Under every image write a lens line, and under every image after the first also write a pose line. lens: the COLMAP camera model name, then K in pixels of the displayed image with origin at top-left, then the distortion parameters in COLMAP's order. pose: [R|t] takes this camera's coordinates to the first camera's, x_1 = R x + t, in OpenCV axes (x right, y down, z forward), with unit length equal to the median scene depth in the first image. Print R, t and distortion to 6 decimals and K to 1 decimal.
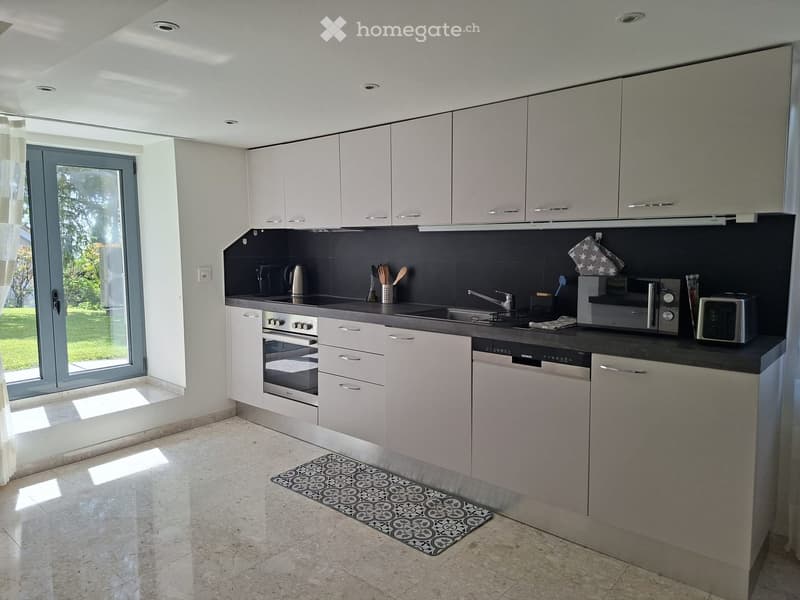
lens RADIAL K [[539.6, 0, 395.4], [0, 539.6, 289.9], [0, 0, 1]] dist [0.080558, -0.104896]
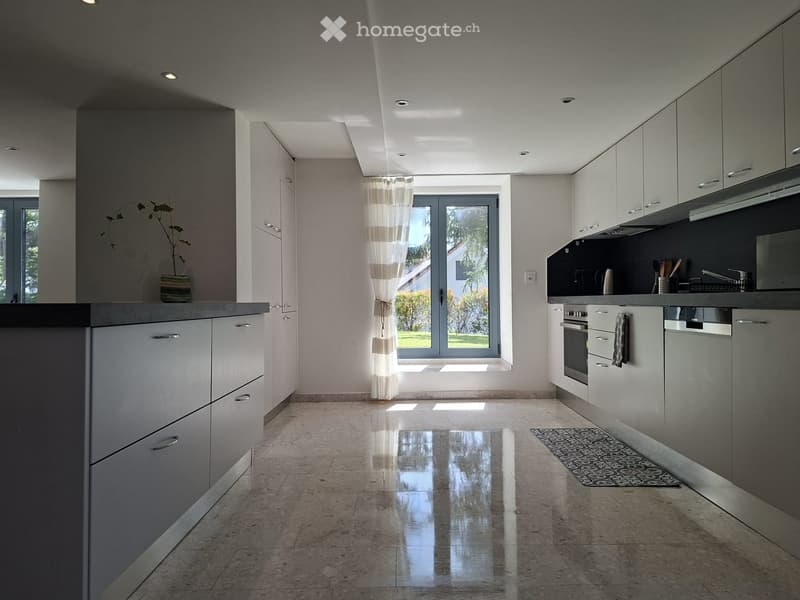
lens RADIAL K [[547.7, 0, 400.0], [0, 547.7, 300.0], [0, 0, 1]] dist [0.042089, -0.004303]
pose [[0.649185, 0.000689, -0.760630, 0.451600], [-0.062996, 0.996613, -0.052863, 0.118084], [0.758017, 0.082235, 0.647030, -0.051572]]
